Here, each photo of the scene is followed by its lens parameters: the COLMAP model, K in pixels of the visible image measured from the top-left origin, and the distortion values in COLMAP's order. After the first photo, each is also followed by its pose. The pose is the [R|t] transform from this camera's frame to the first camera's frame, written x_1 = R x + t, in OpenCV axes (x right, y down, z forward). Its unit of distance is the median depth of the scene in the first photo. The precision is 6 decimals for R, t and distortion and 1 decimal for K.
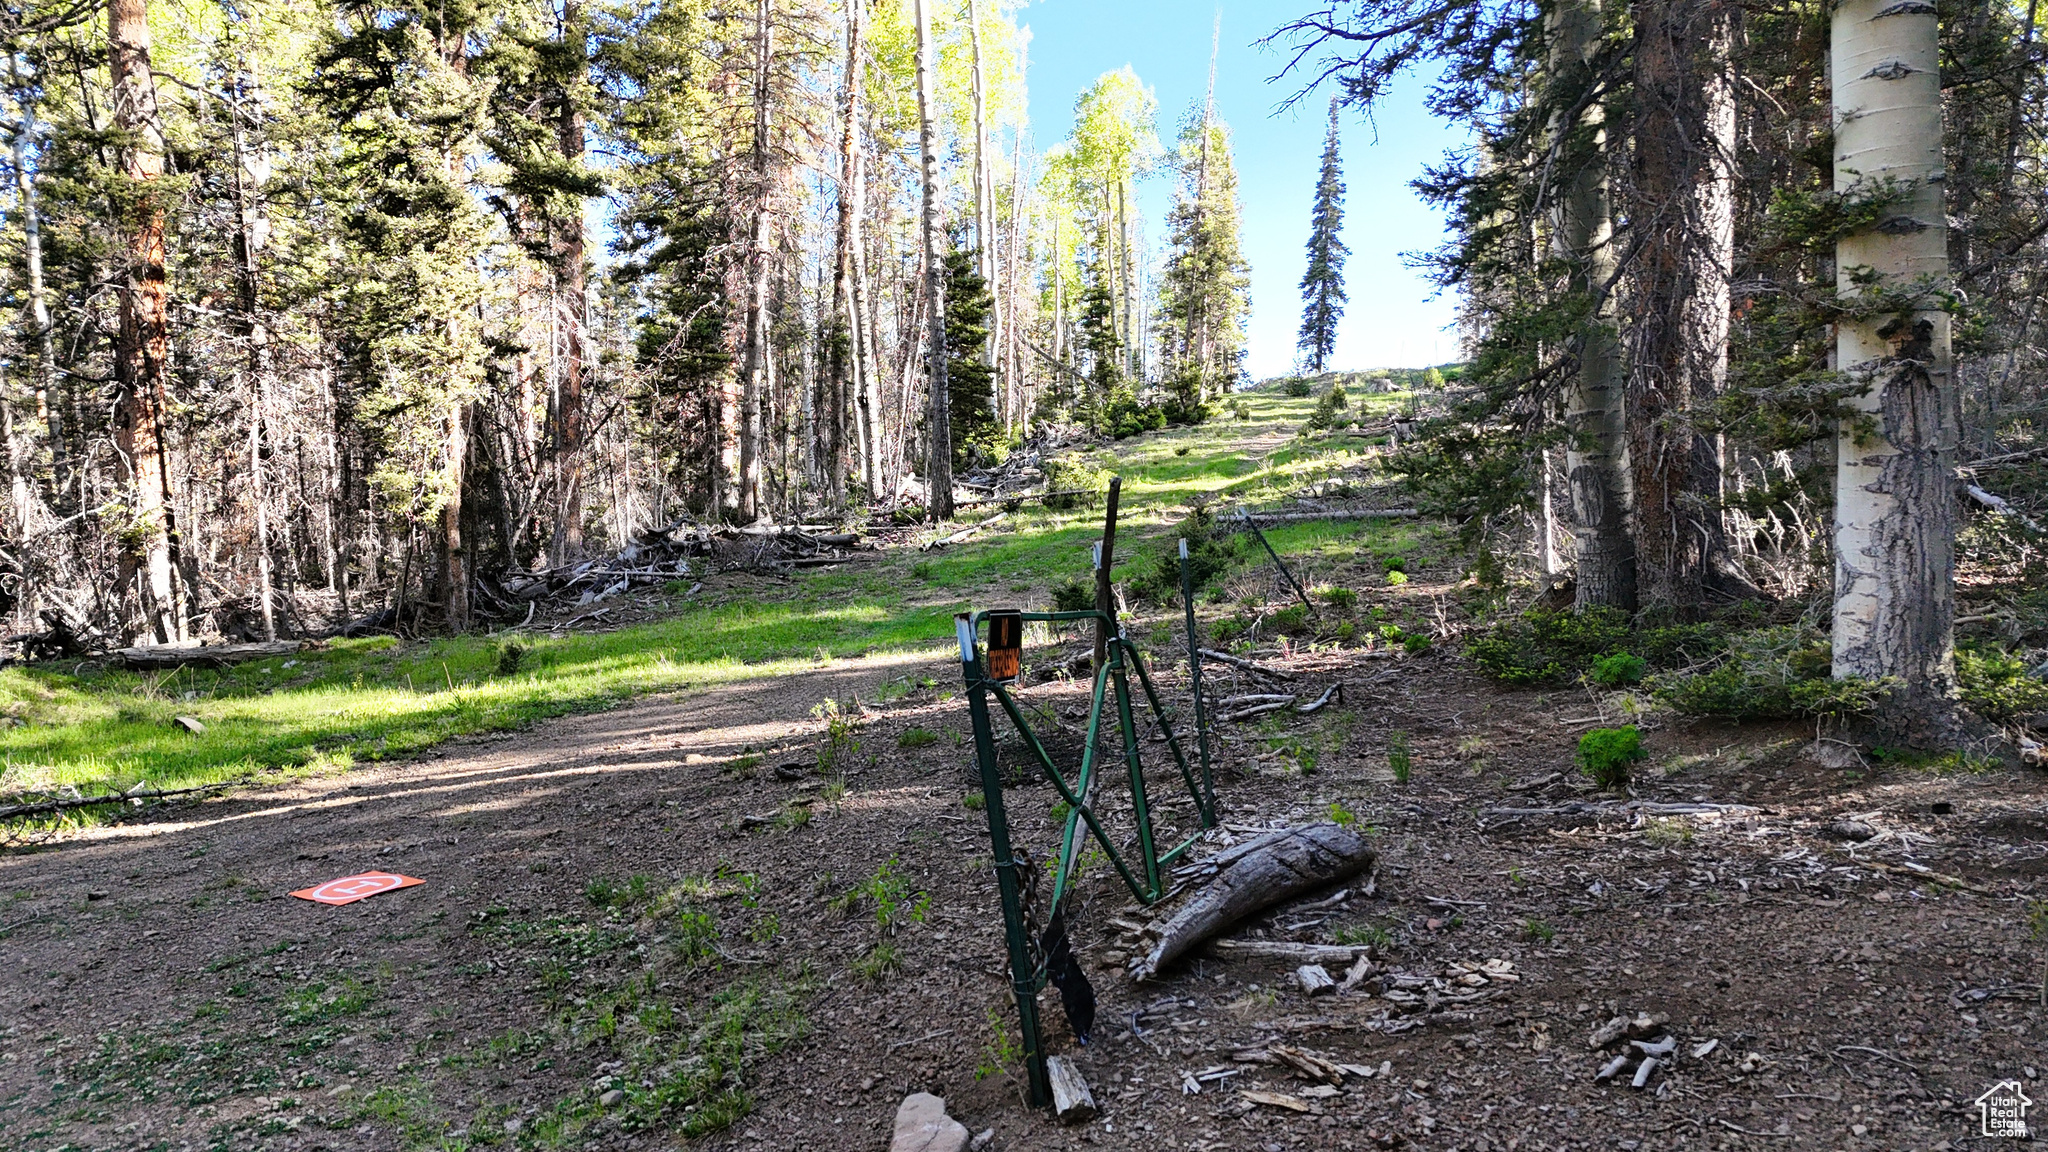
lens RADIAL K [[1473.0, 0, 1024.0], [0, 1473.0, 576.0], [0, 0, 1]] dist [0.052676, -0.000102]
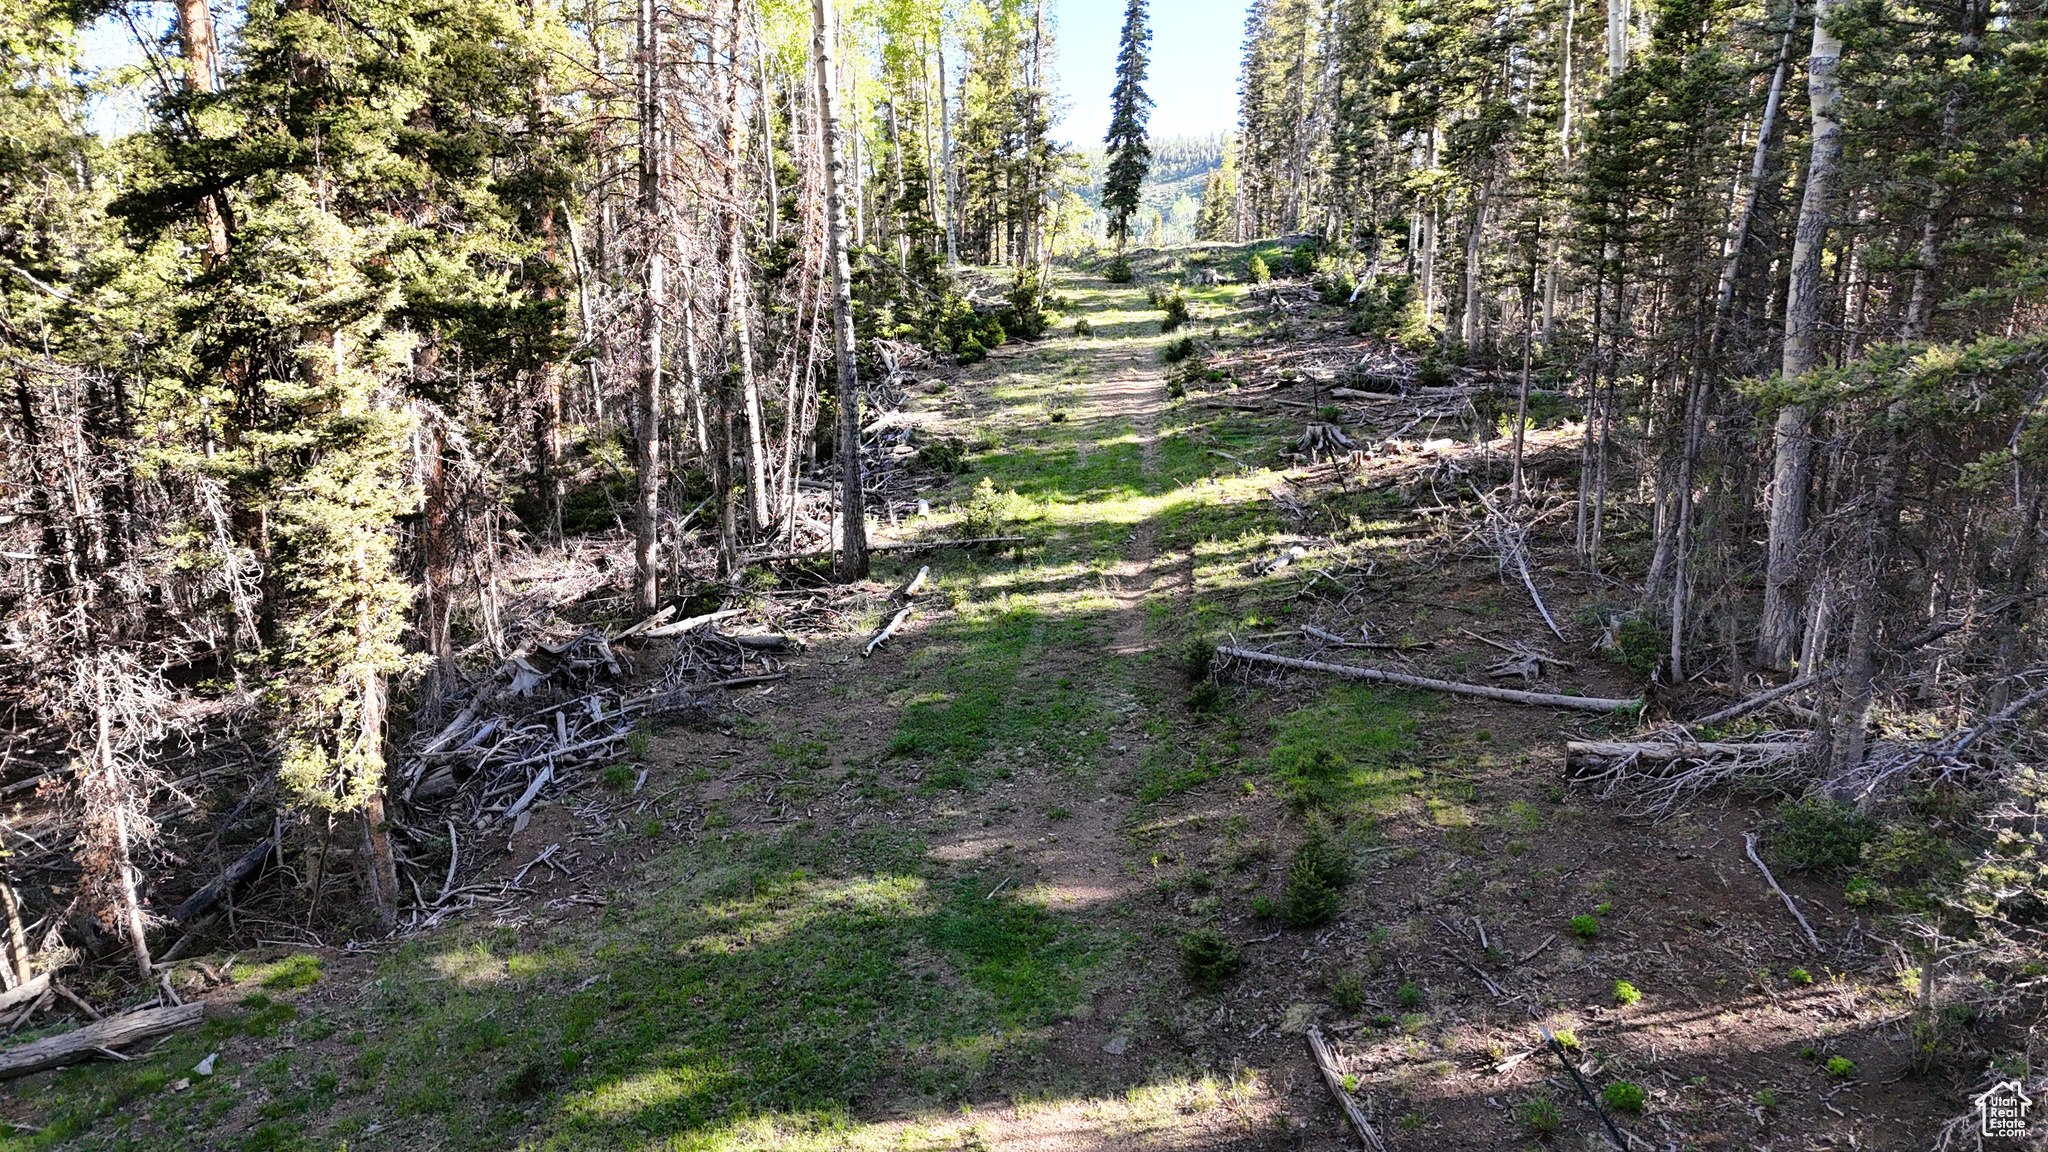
lens RADIAL K [[1473.0, 0, 1024.0], [0, 1473.0, 576.0], [0, 0, 1]] dist [0.052676, -0.000102]
pose [[0.983279, -0.030253, 0.179573, -0.043737], [0.002124, 0.987942, 0.154813, -0.067046], [-0.182091, -0.151843, 0.971487, 0.041784]]
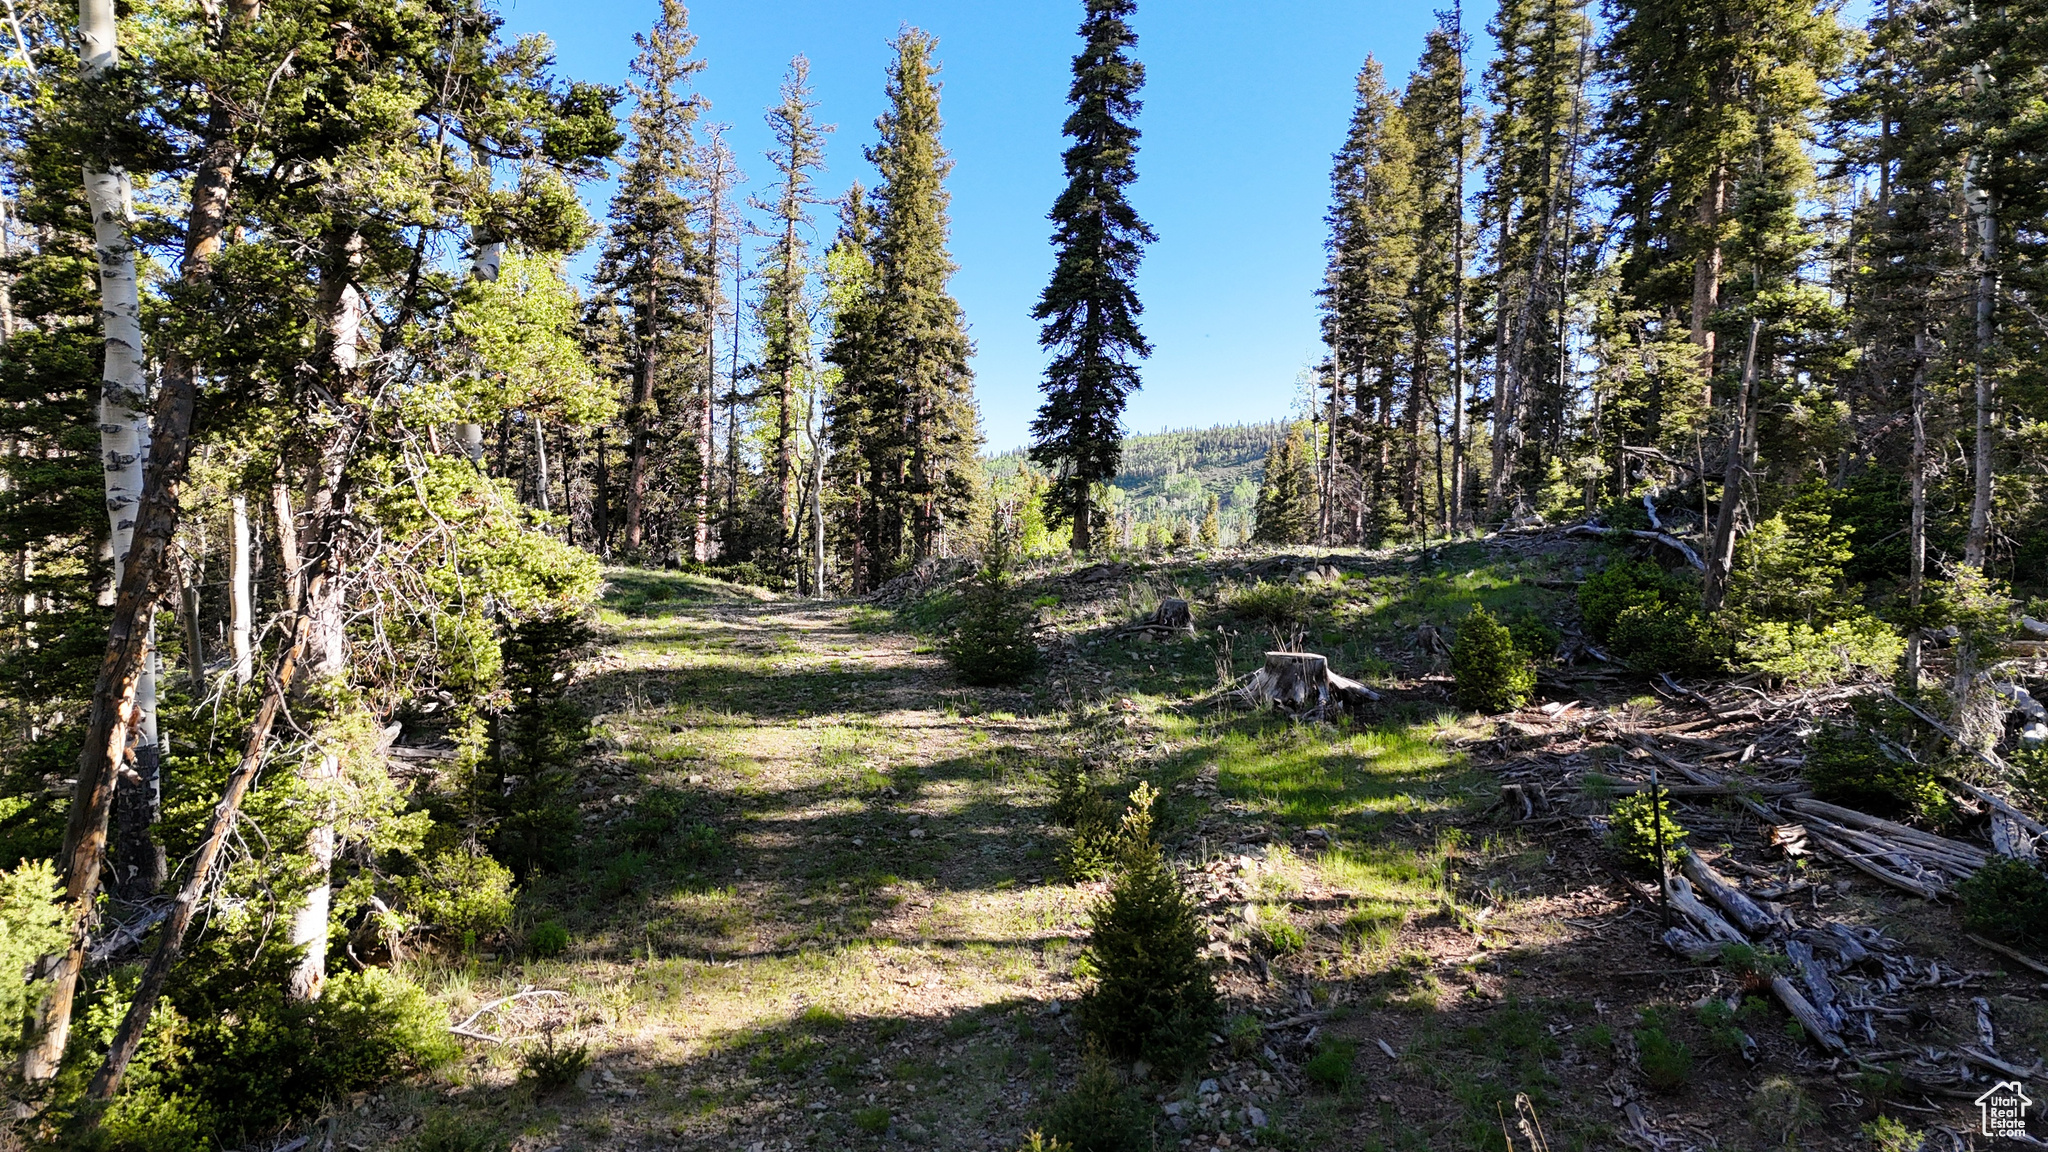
lens RADIAL K [[1473.0, 0, 1024.0], [0, 1473.0, 576.0], [0, 0, 1]] dist [0.052676, -0.000102]
pose [[0.990275, 0.004854, 0.139039, 0.128444], [-0.000591, 0.999529, -0.030686, -0.111860], [-0.139123, 0.030305, 0.989811, 0.604782]]
